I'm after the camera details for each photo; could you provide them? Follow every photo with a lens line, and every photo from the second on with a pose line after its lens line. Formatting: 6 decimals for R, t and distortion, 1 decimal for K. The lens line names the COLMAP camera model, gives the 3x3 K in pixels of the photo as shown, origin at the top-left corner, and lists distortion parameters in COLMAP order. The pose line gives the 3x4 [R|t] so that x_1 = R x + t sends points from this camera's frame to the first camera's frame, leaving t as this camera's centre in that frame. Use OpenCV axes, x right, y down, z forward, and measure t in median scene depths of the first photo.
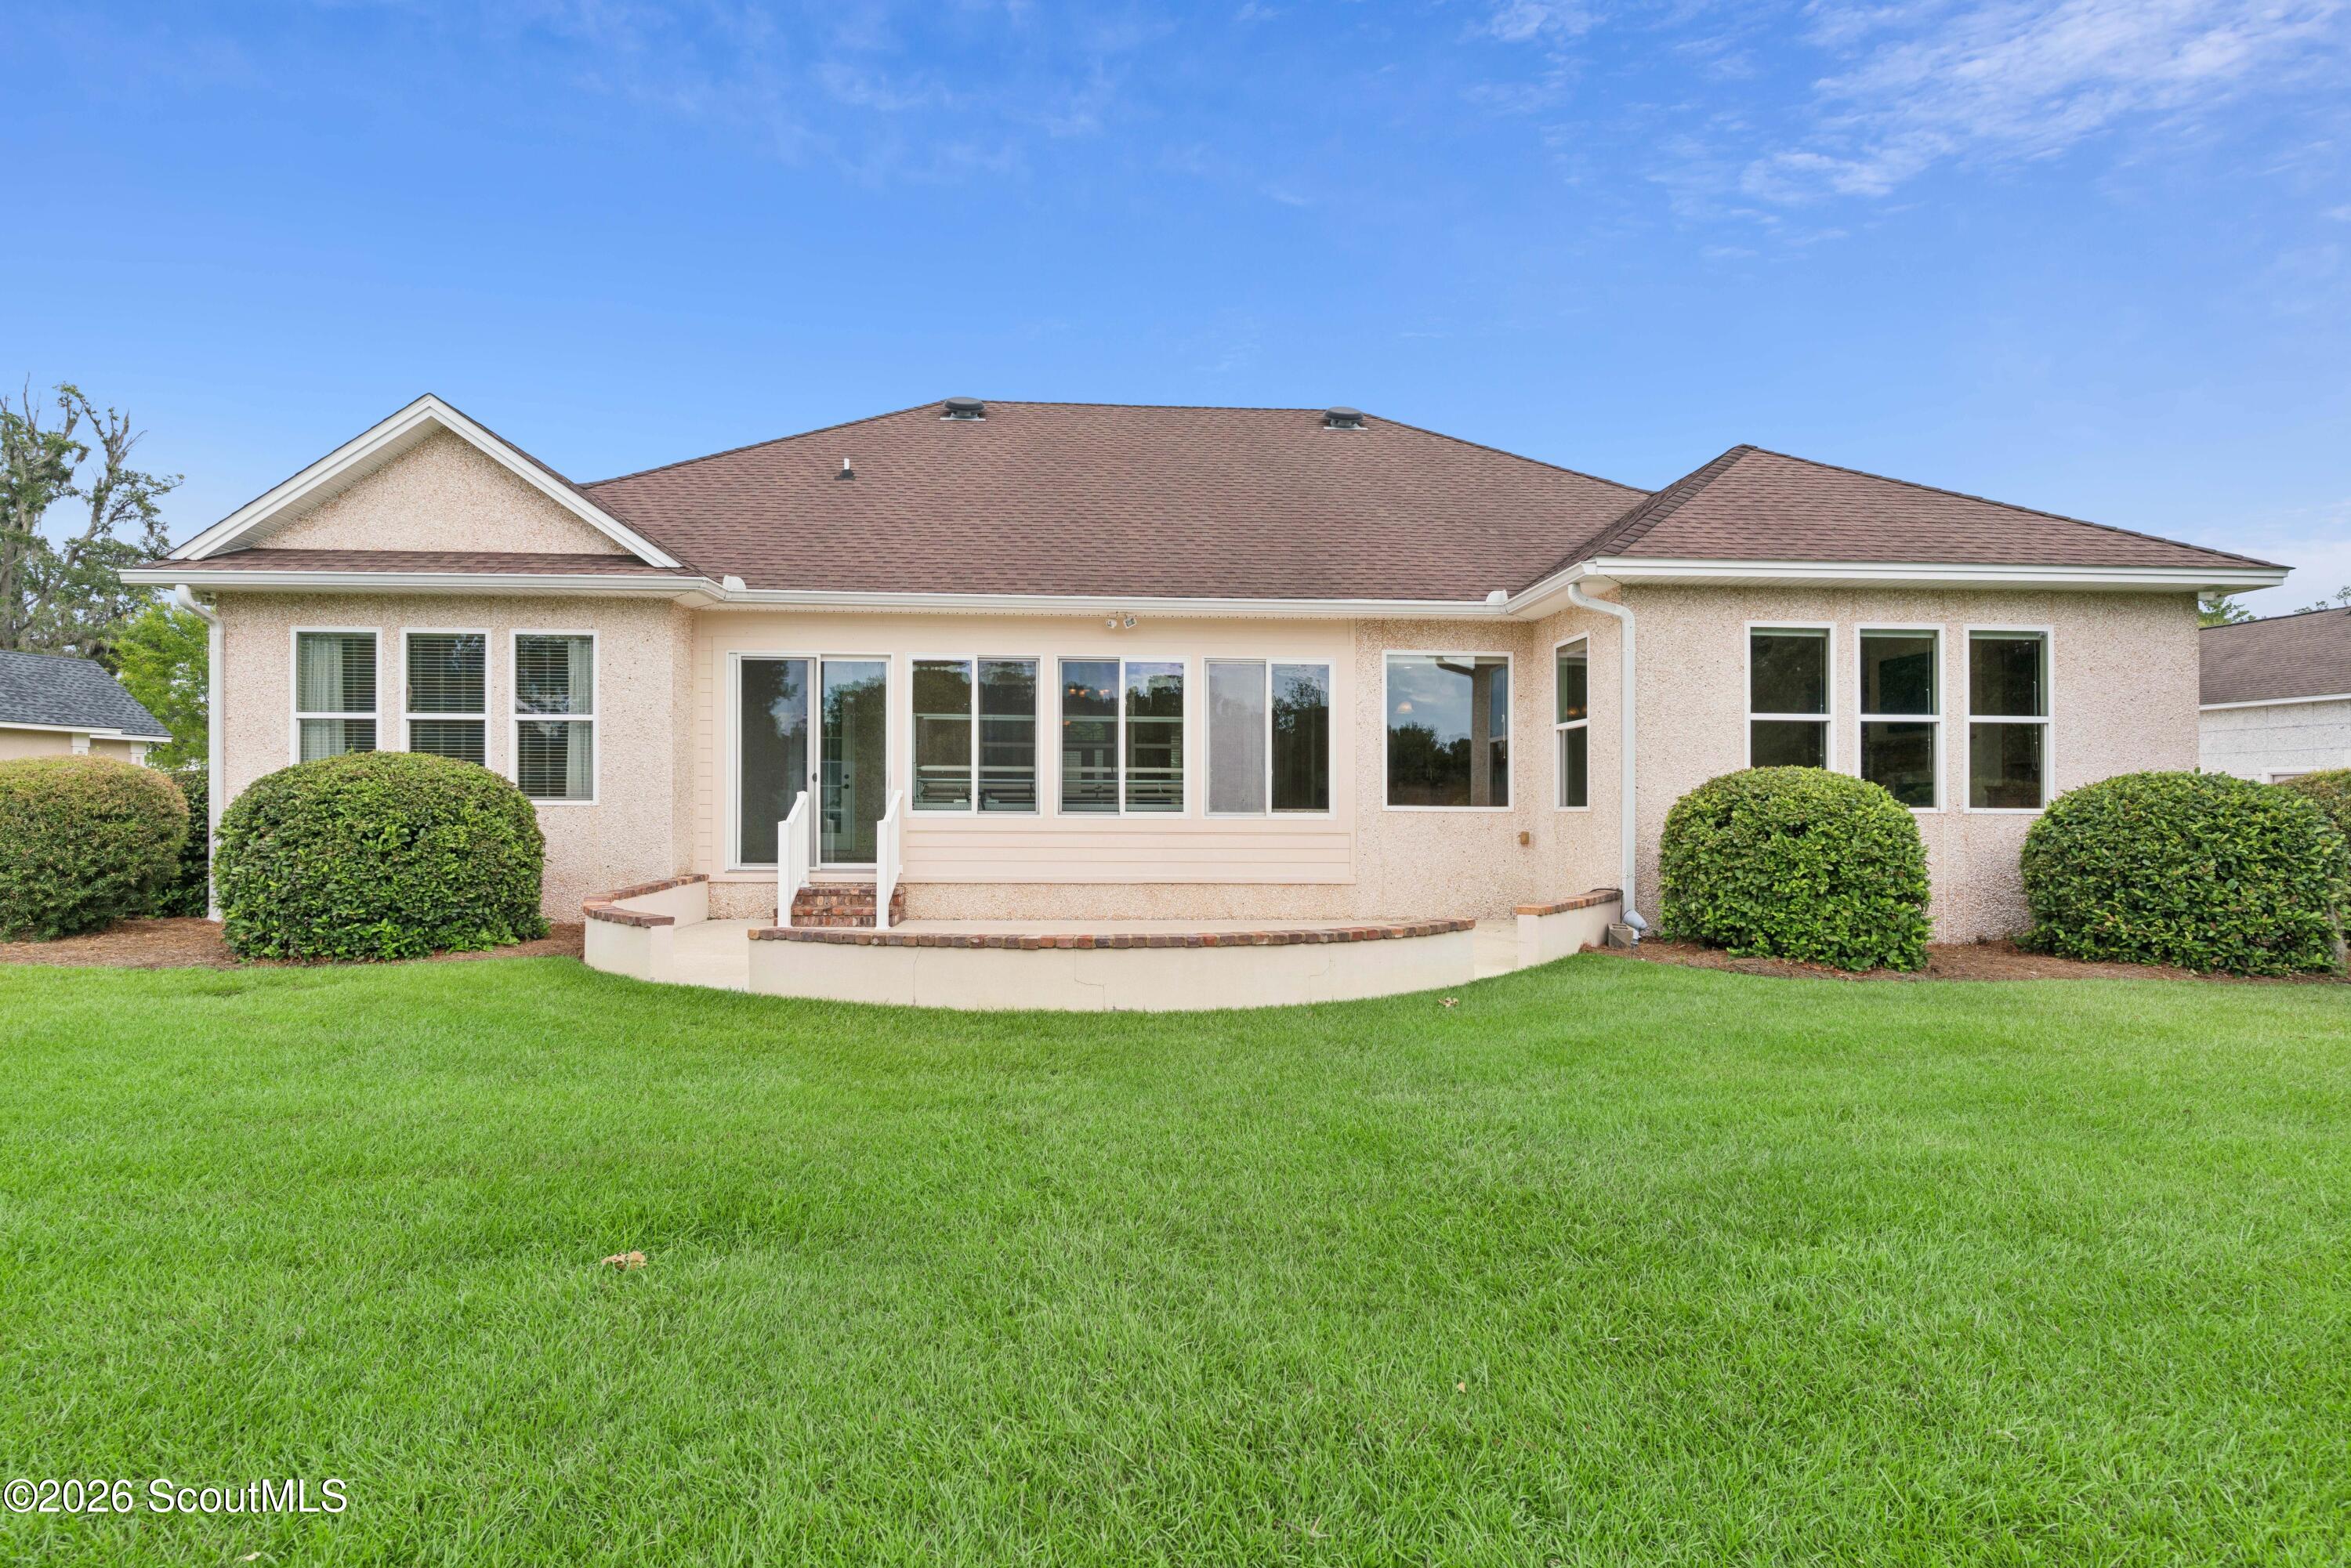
lens RADIAL K [[1116.9, 0, 1165.6], [0, 1116.9, 787.4], [0, 0, 1]] dist [-0.001763, 0.001014]
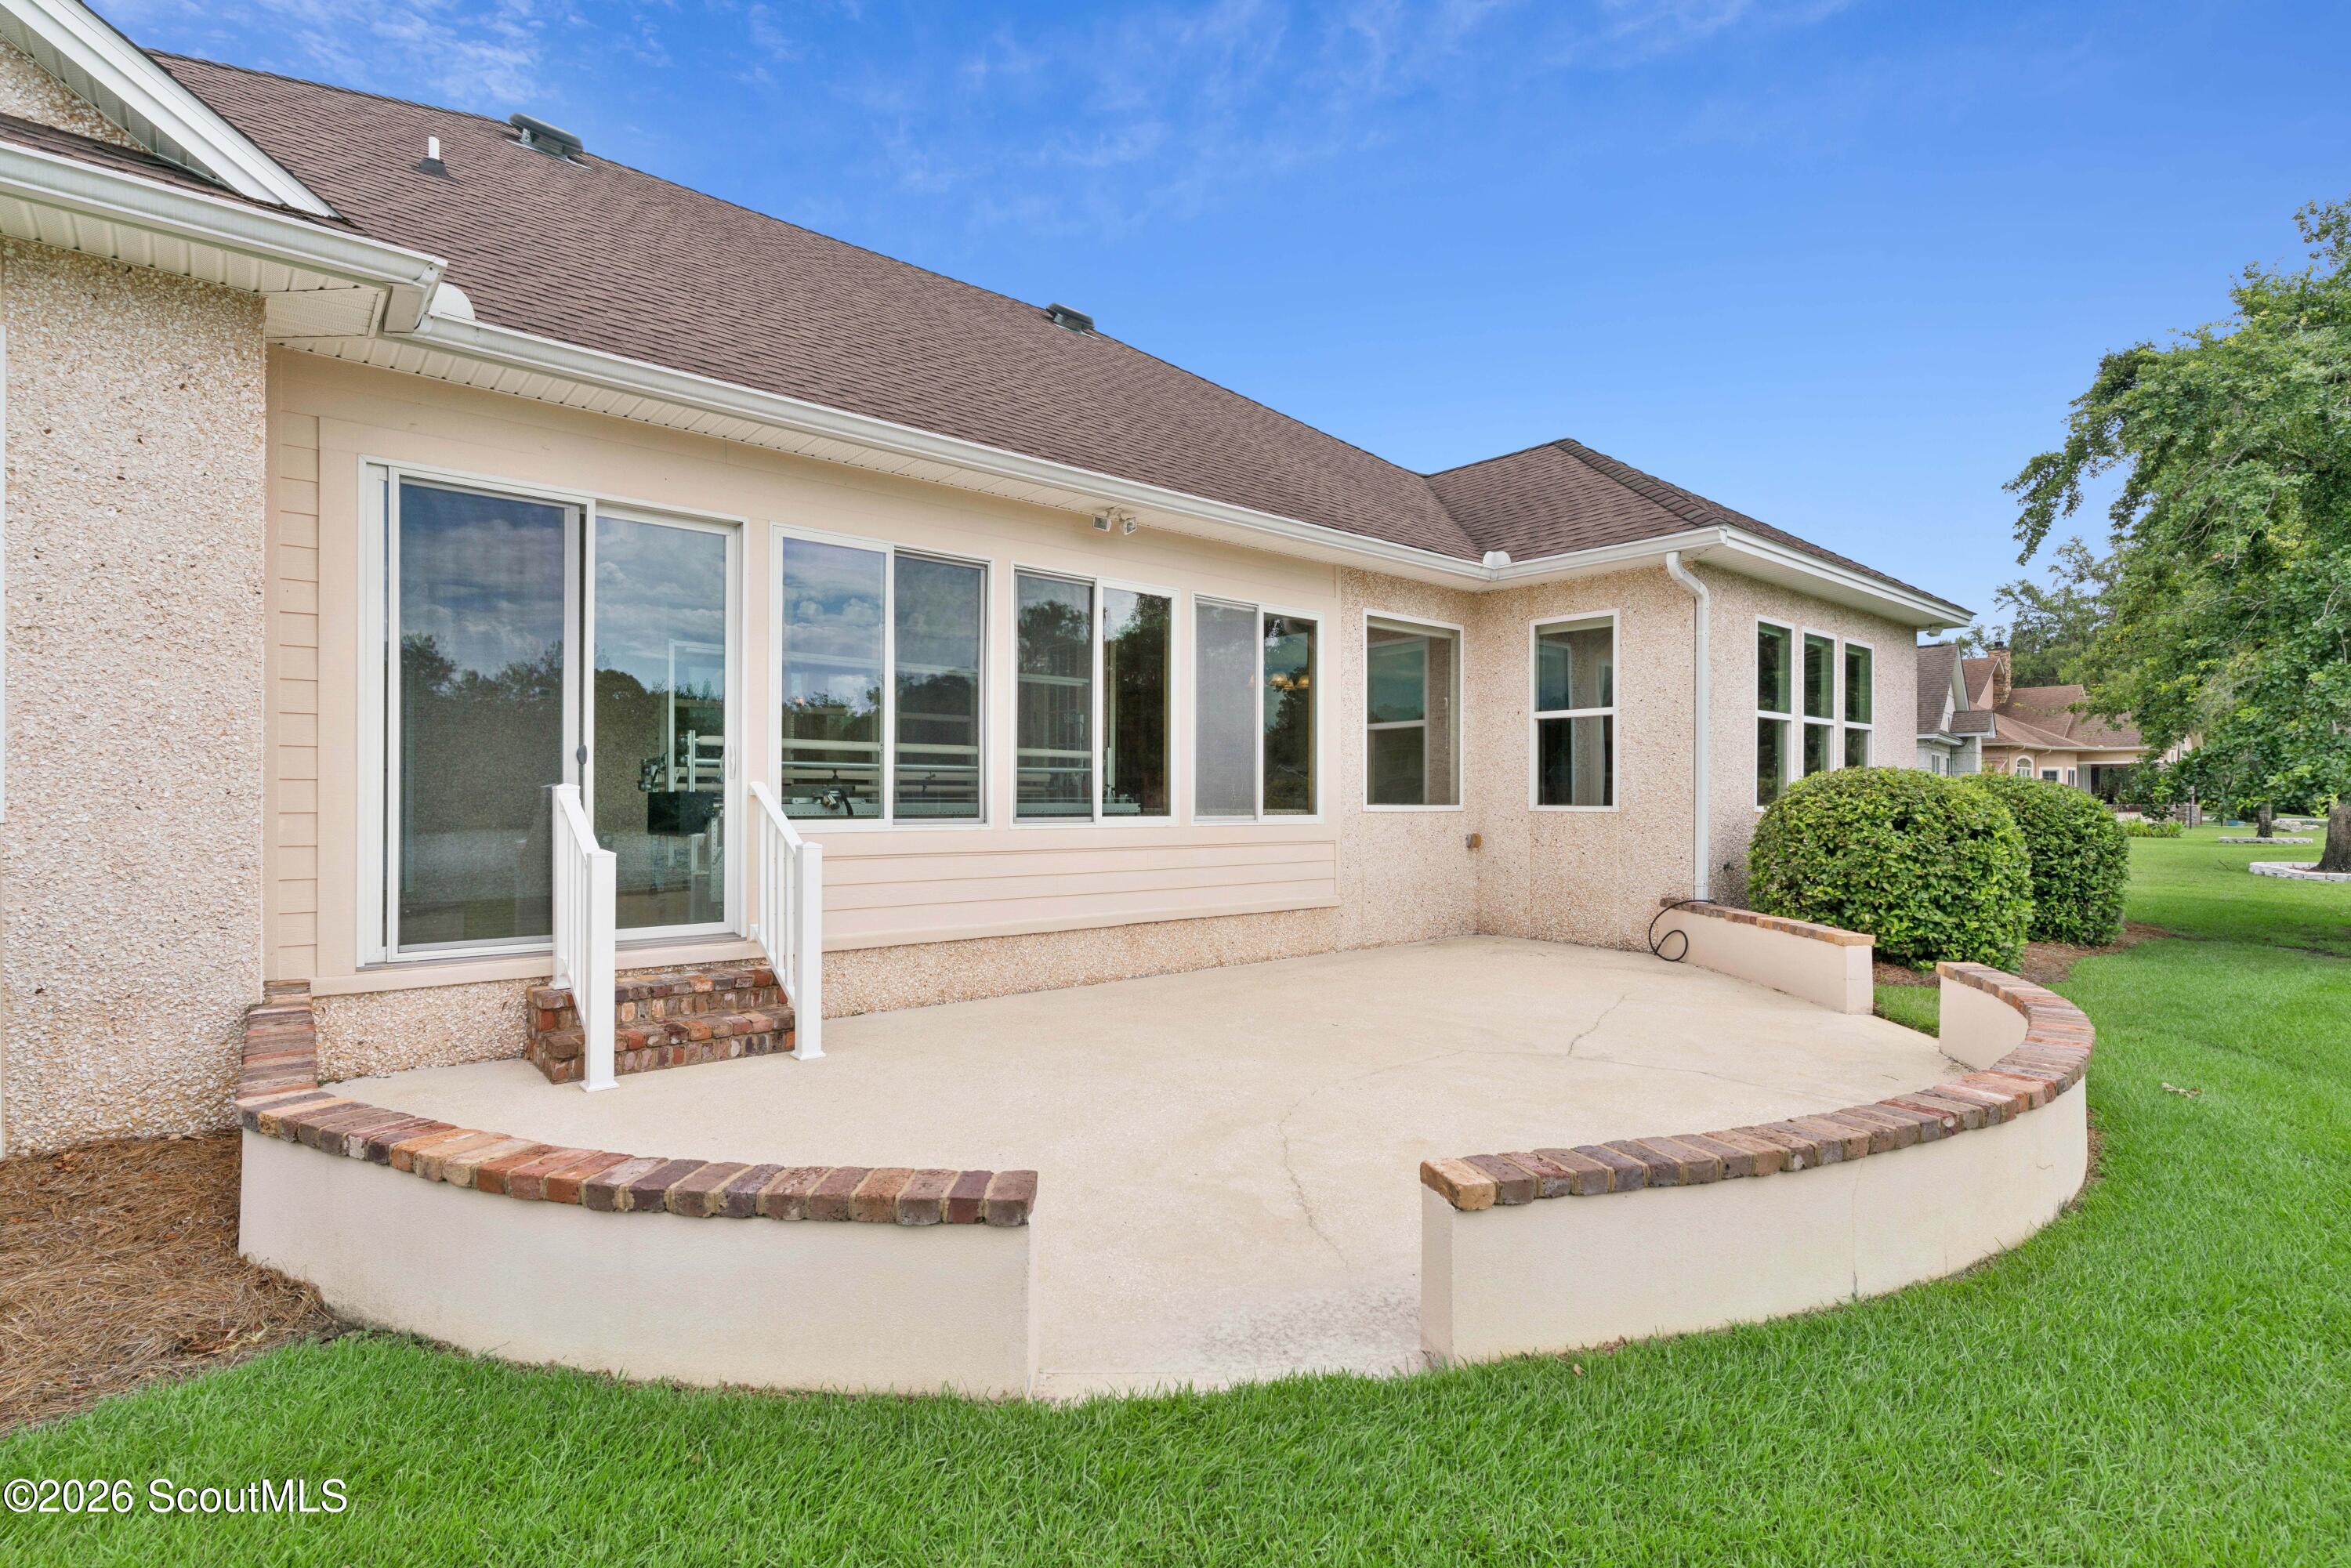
lens RADIAL K [[1116.9, 0, 1180.9], [0, 1116.9, 794.5], [0, 0, 1]] dist [-0.001763, 0.001014]
pose [[0.794129, -0.000945, 0.607748, -0.397240], [-0.011208, 0.999806, 0.016200, -0.002894], [-0.607646, -0.019676, 0.793964, 0.456016]]
